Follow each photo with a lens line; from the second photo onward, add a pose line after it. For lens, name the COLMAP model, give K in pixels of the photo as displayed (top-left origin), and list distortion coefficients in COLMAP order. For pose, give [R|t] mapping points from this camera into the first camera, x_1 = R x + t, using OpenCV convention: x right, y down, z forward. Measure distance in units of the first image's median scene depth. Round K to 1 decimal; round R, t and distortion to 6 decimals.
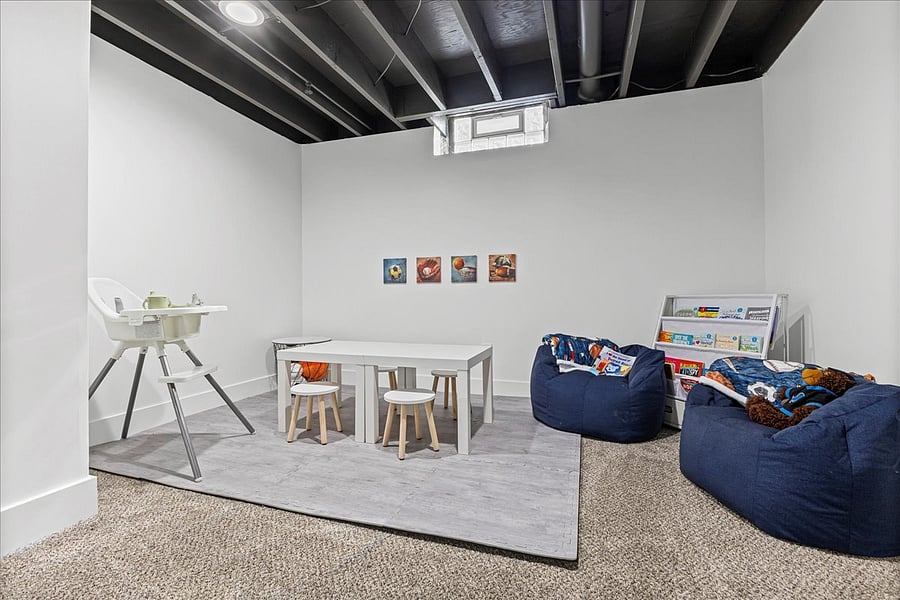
lens RADIAL K [[393.0, 0, 450.0], [0, 393.0, 300.0], [0, 0, 1]] dist [0.002034, 0.000286]
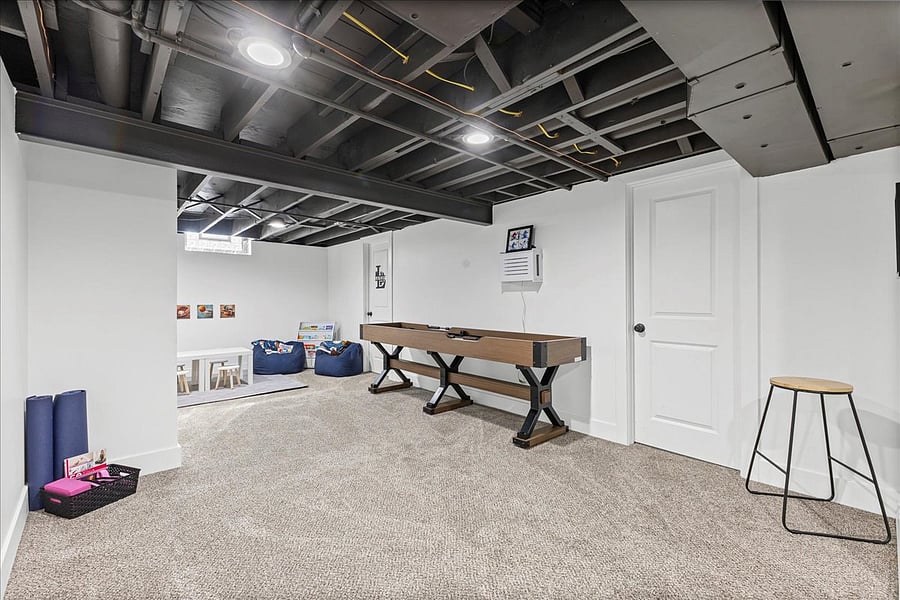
lens RADIAL K [[393.0, 0, 450.0], [0, 393.0, 300.0], [0, 0, 1]] dist [0.002034, 0.000286]
pose [[0.476733, -0.002330, 0.879045, -1.349903], [0.006137, 0.999981, -0.000678, -0.156668], [-0.879027, 0.005718, 0.476738, -1.215358]]
